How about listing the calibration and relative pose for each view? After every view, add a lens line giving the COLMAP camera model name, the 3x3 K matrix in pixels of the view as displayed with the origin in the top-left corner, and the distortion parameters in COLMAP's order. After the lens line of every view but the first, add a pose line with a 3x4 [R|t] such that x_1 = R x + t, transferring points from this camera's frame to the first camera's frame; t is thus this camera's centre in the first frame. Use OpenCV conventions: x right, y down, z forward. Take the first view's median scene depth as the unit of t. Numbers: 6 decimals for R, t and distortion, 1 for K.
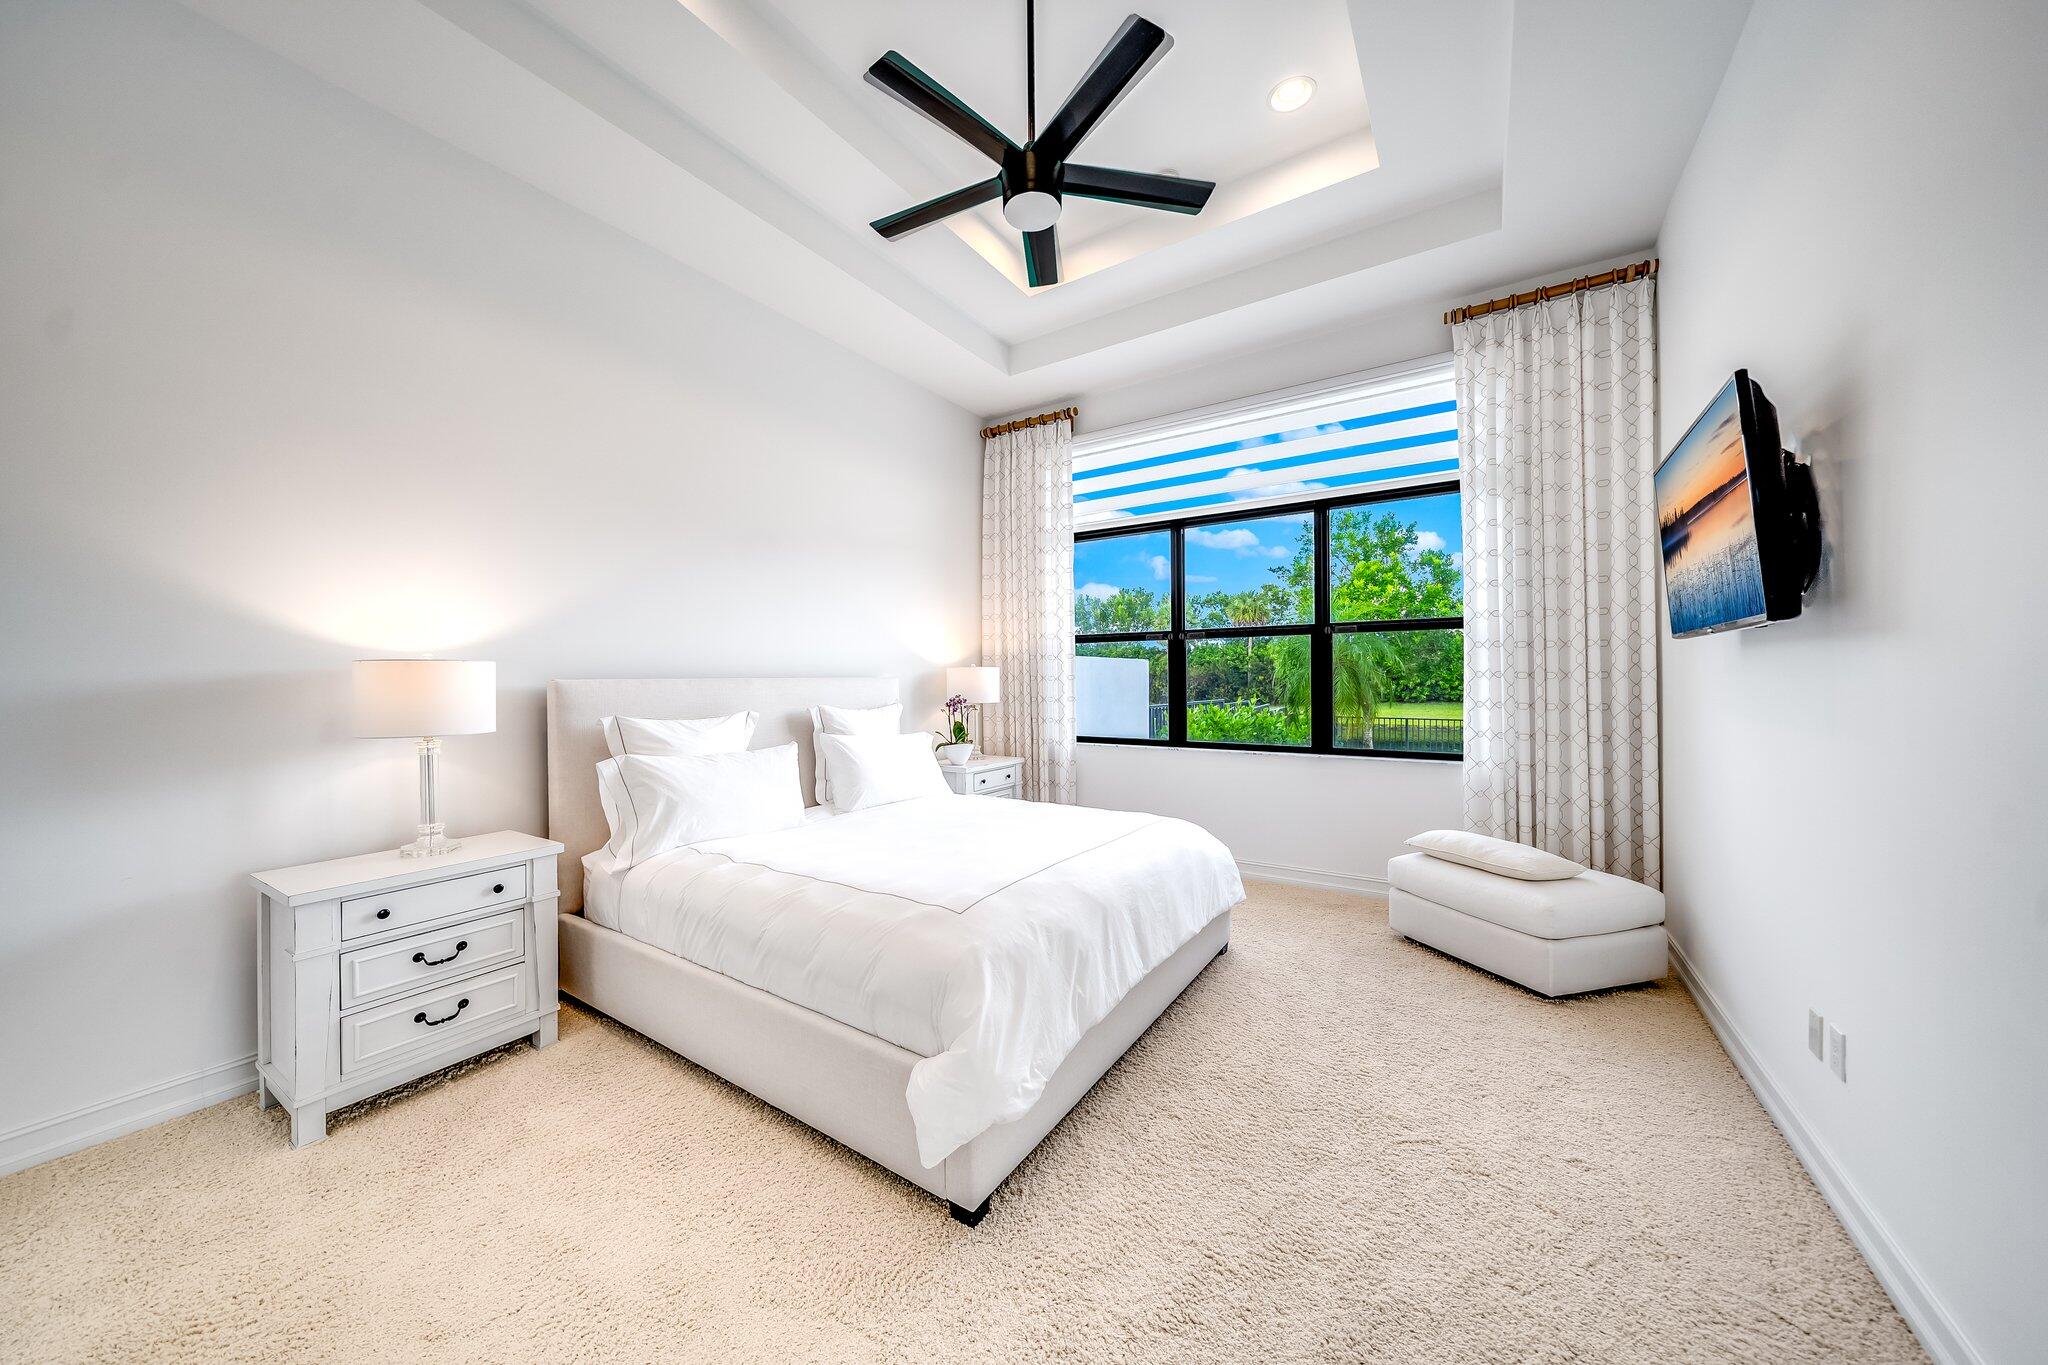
lens RADIAL K [[717.7, 0, 1025.3], [0, 717.7, 674.4], [0, 0, 1]] dist [-0.009939, 0.000220]
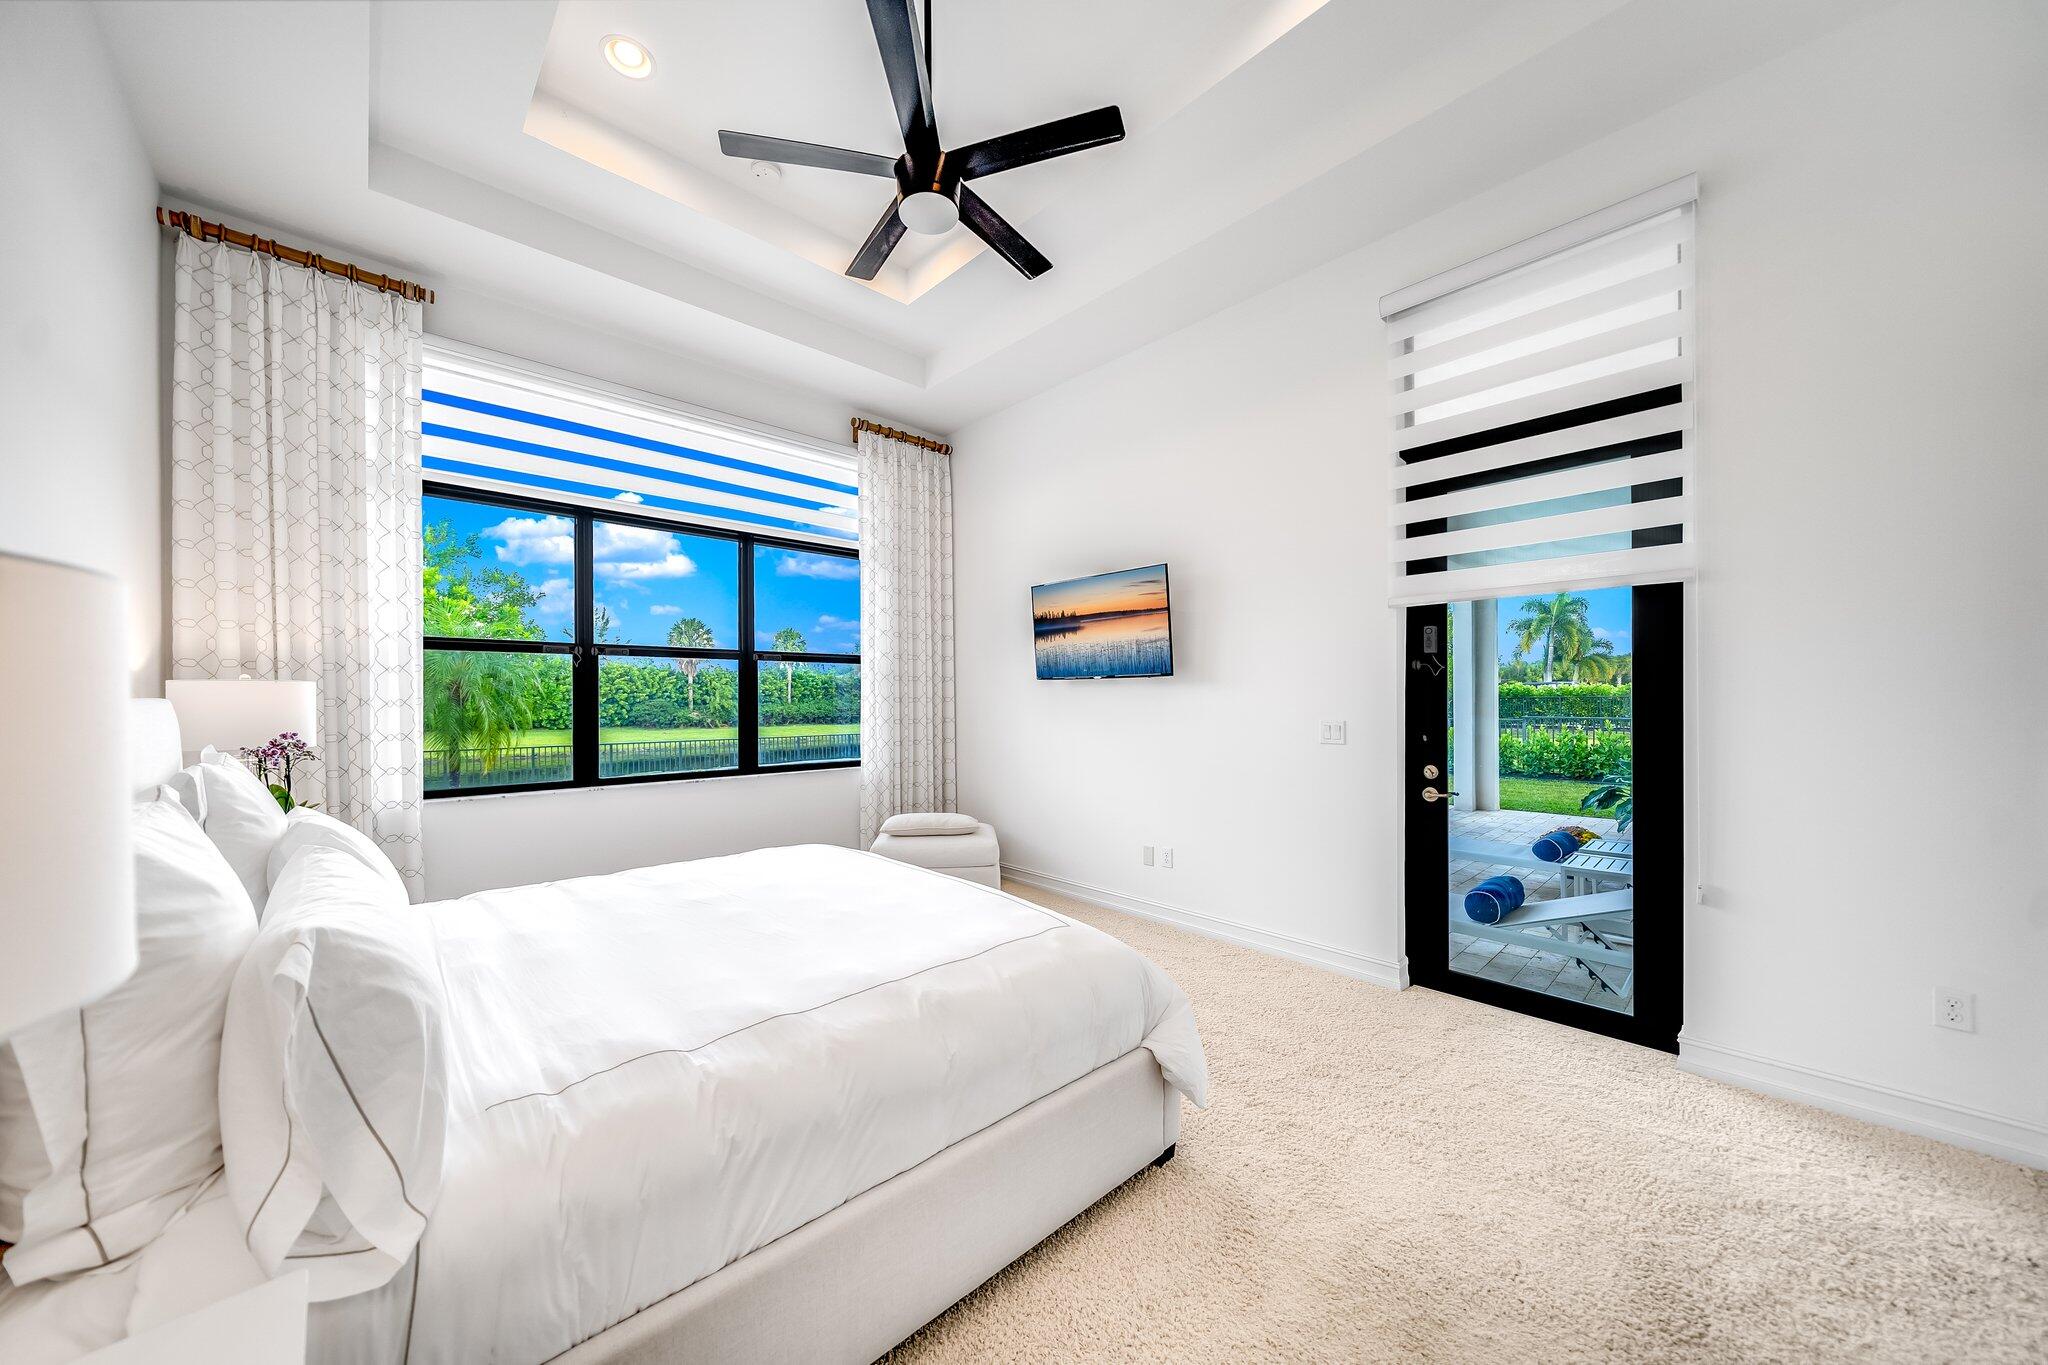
lens RADIAL K [[717.7, 0, 1026.3], [0, 717.7, 693.7], [0, 0, 1]] dist [-0.009939, 0.000220]
pose [[0.193227, 0.011843, 0.981083, -0.524723], [-0.003532, 0.999929, -0.011375, 0.003206], [-0.981148, -0.001268, 0.193255, 0.384035]]
